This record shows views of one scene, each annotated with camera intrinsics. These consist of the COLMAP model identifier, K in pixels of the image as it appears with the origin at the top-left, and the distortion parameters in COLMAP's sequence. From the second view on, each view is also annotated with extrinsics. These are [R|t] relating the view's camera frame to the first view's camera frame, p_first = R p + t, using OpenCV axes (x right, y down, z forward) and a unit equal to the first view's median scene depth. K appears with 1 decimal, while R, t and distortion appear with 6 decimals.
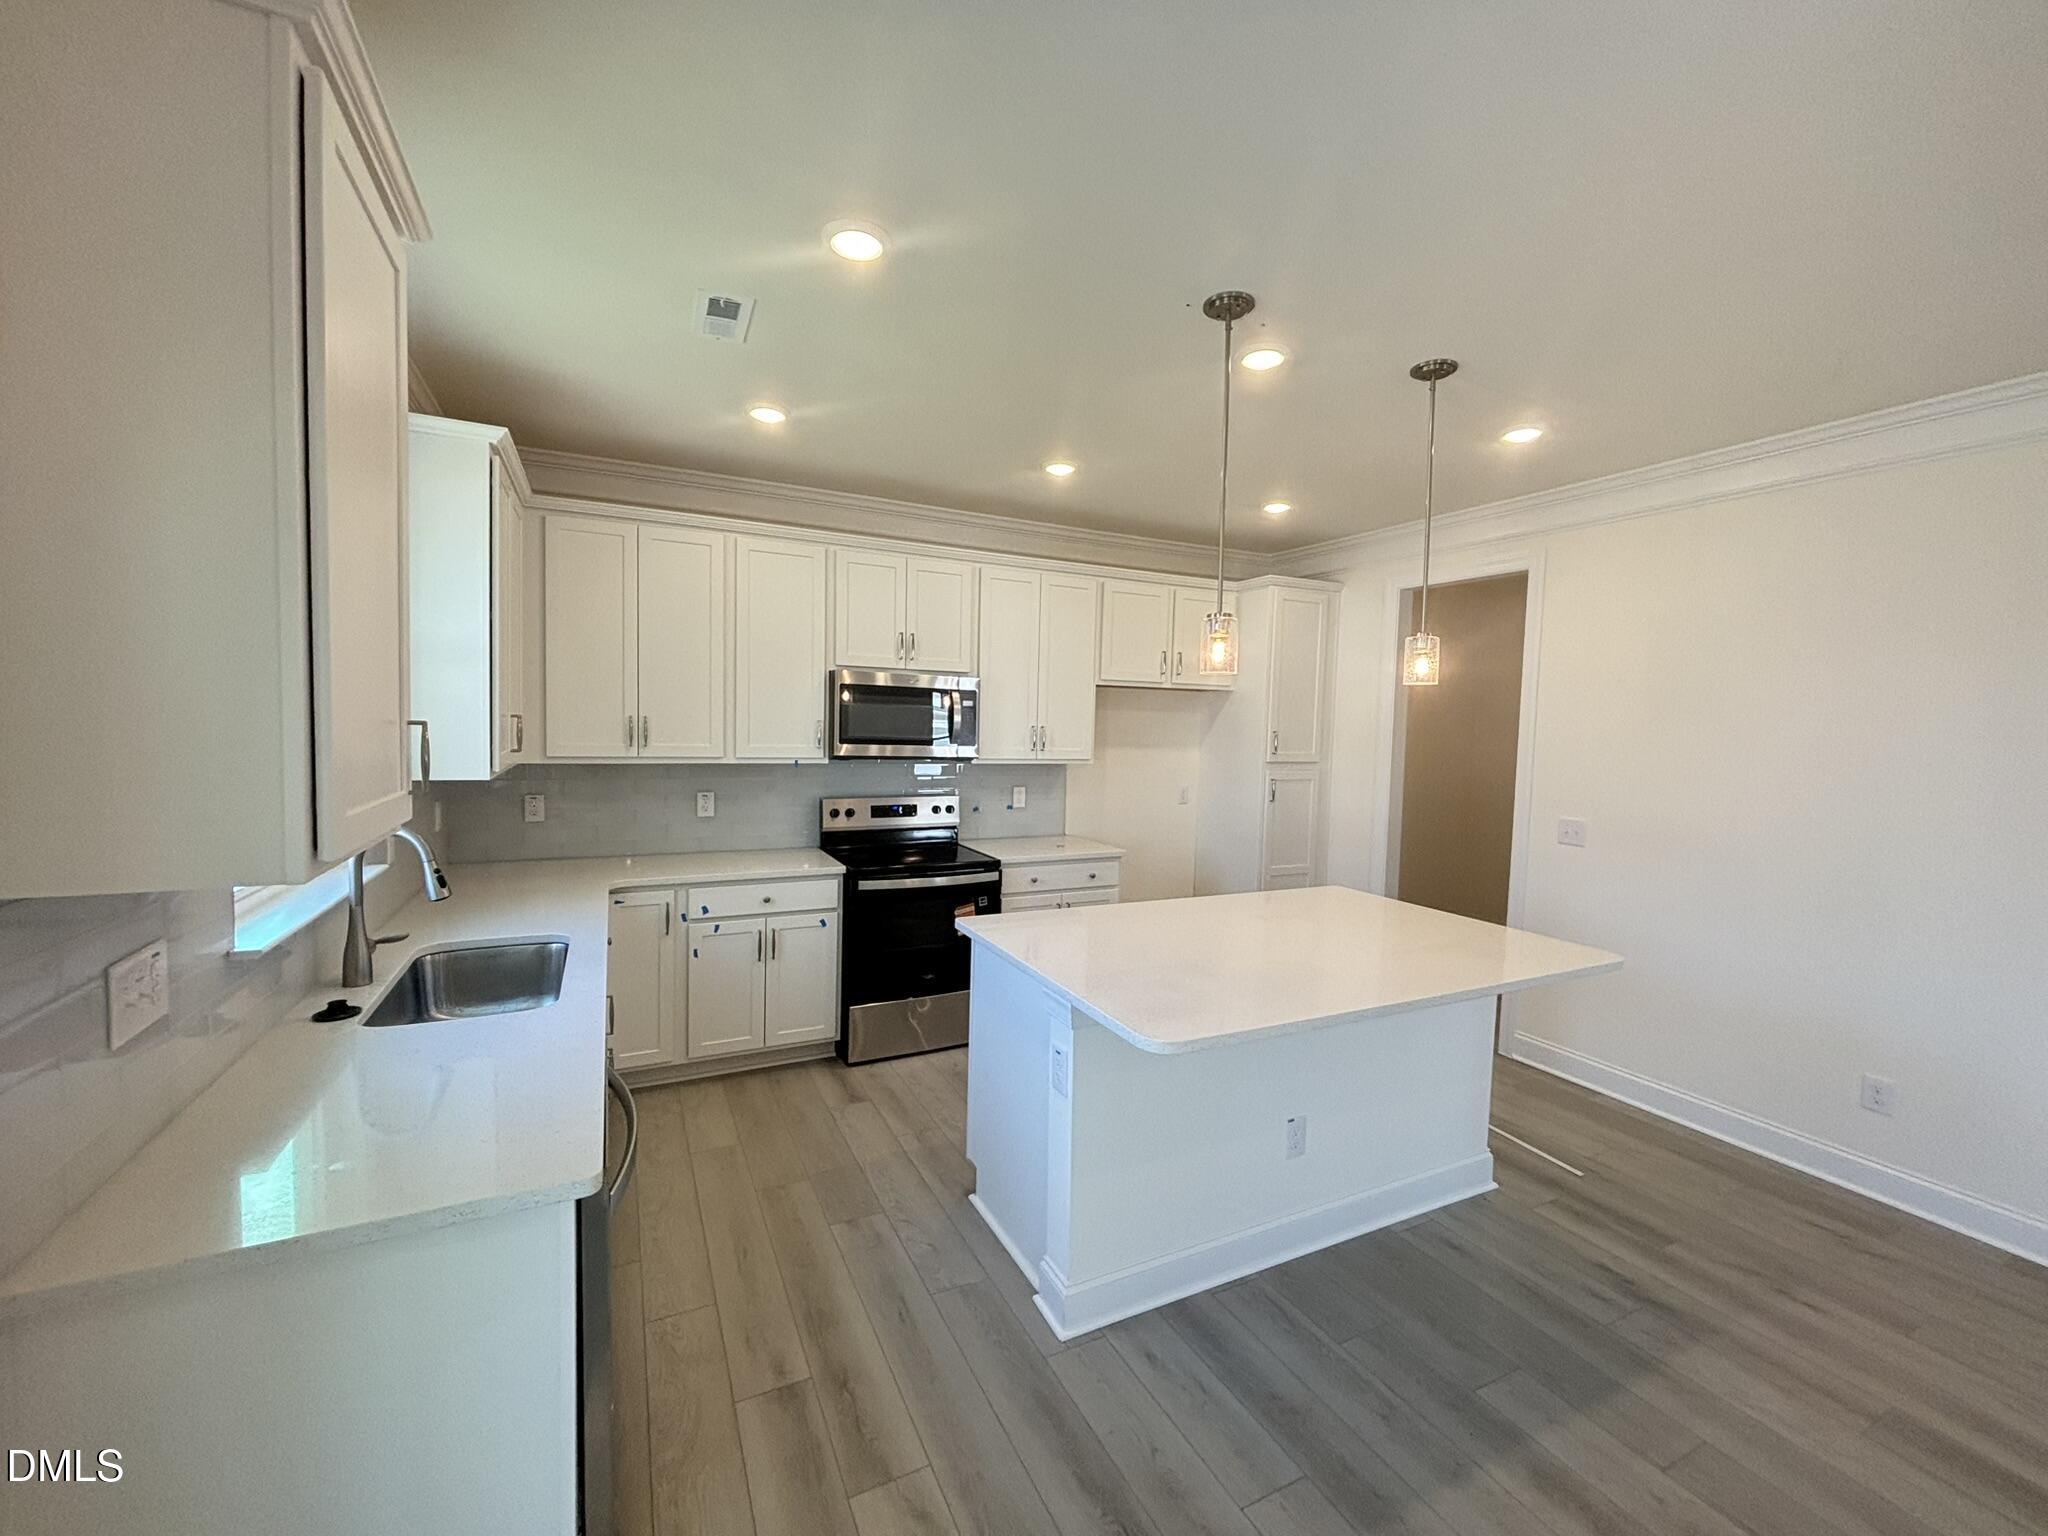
lens RADIAL K [[811.0, 0, 1024.0], [0, 811.0, 768.0], [0, 0, 1]] dist [0.012252, -0.000043]
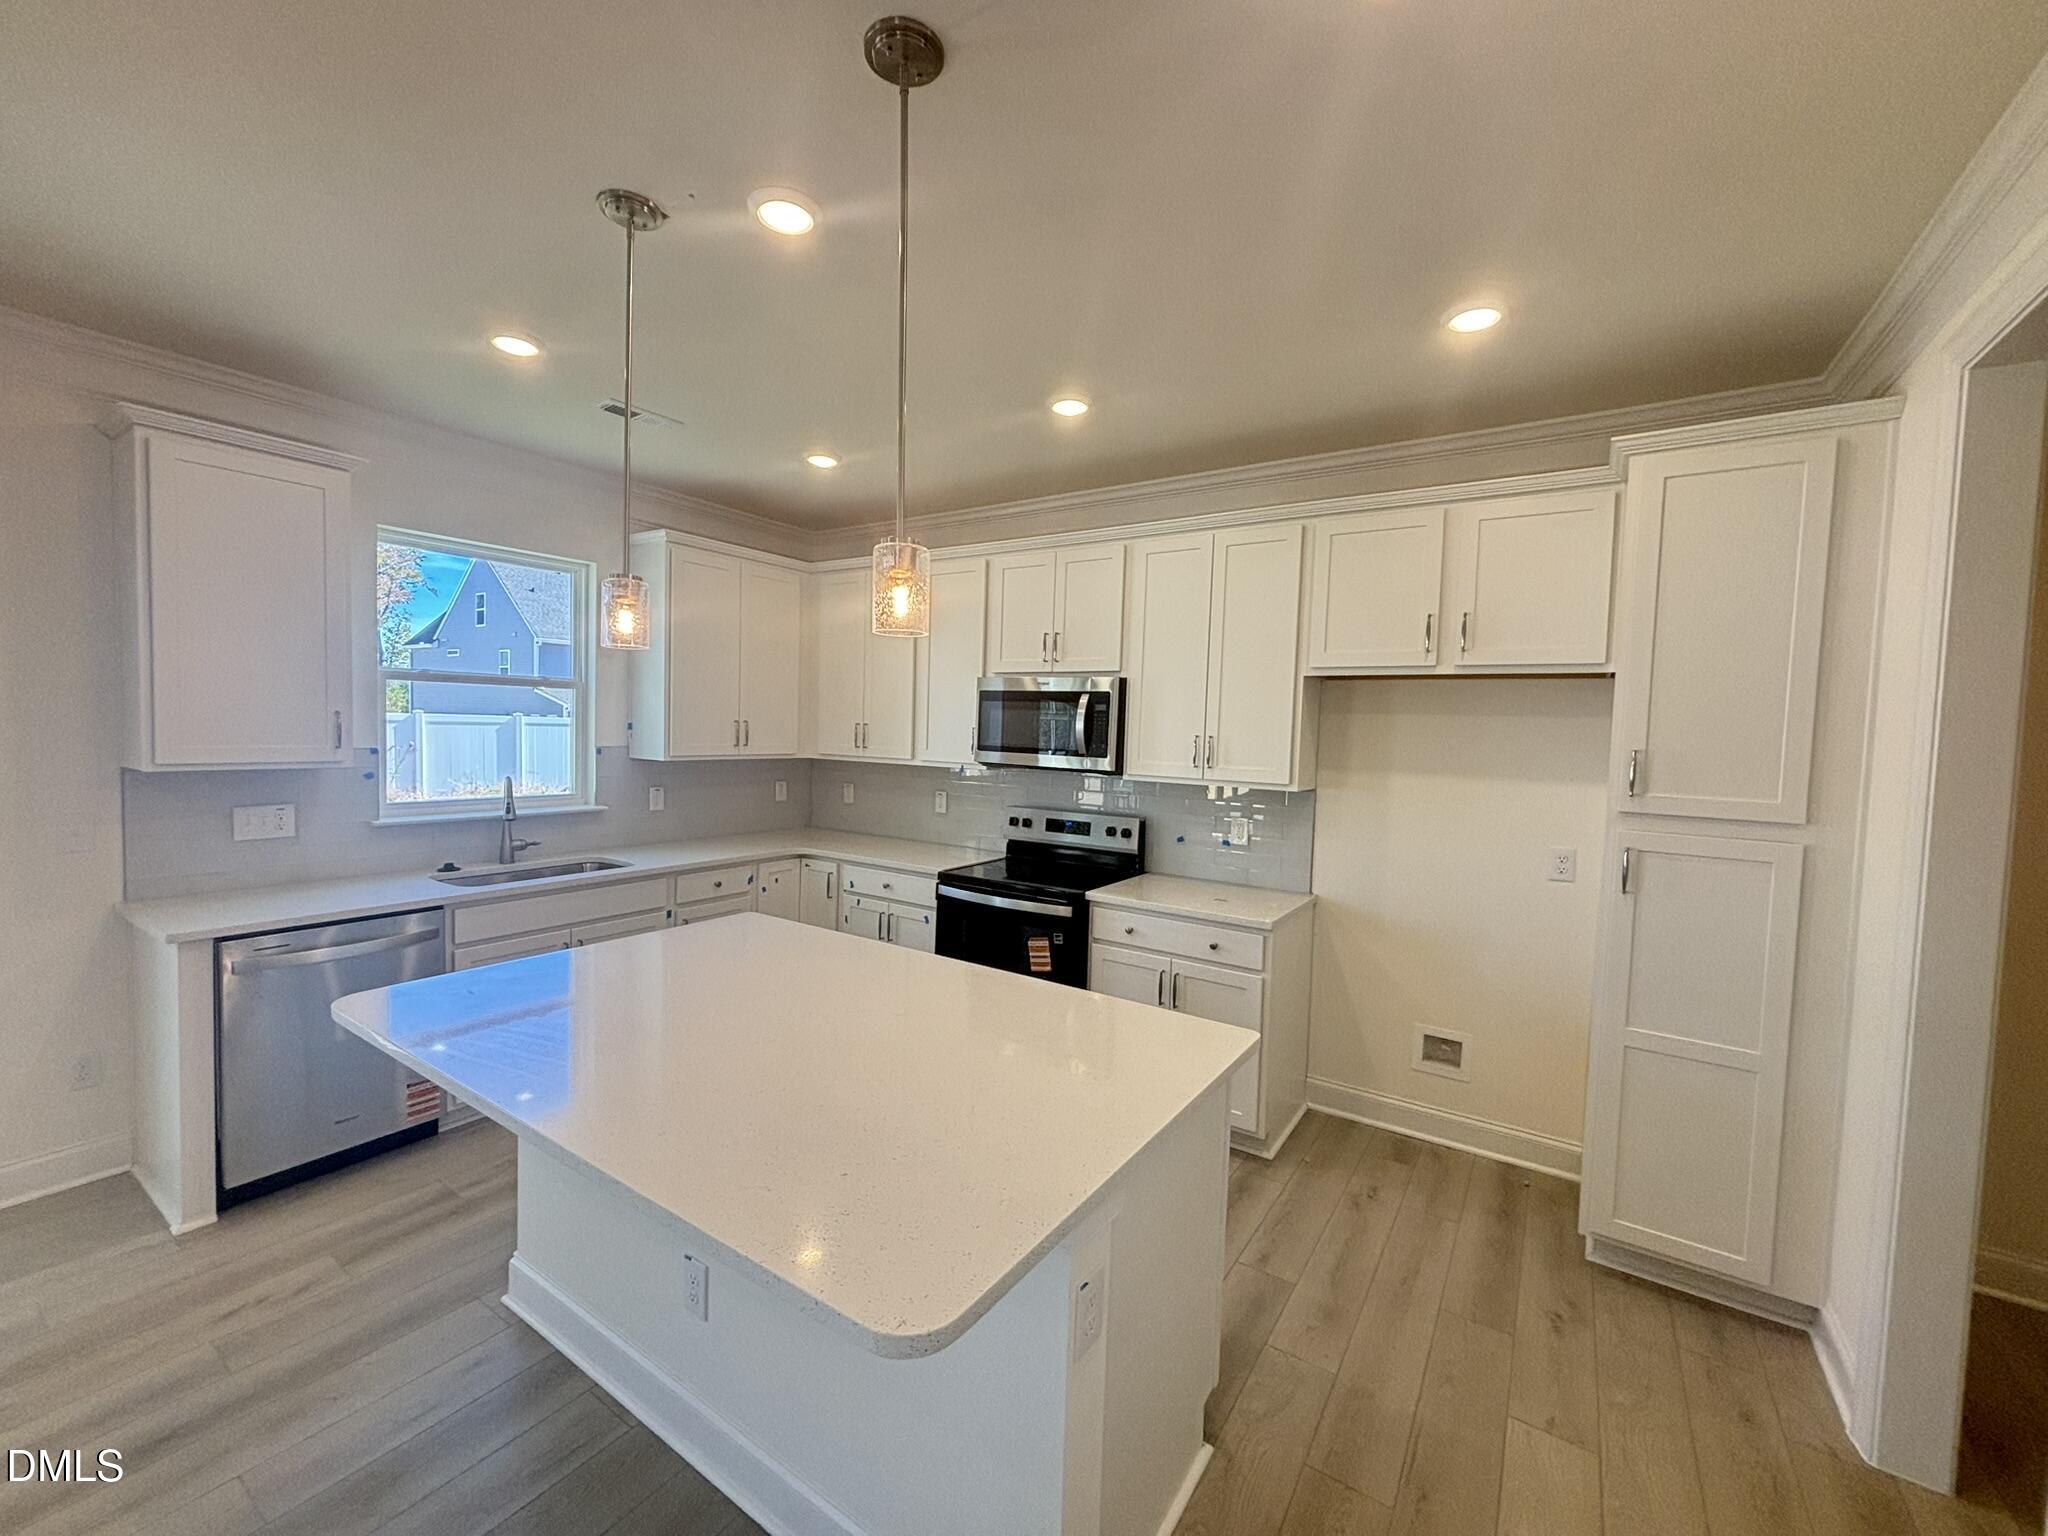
lens RADIAL K [[811.0, 0, 1024.0], [0, 811.0, 768.0], [0, 0, 1]] dist [0.012252, -0.000043]
pose [[0.496544, 0.034880, -0.867311, 0.649795], [-0.067959, 0.997687, 0.001216, -0.012186], [0.865347, 0.058338, 0.497766, 0.526829]]
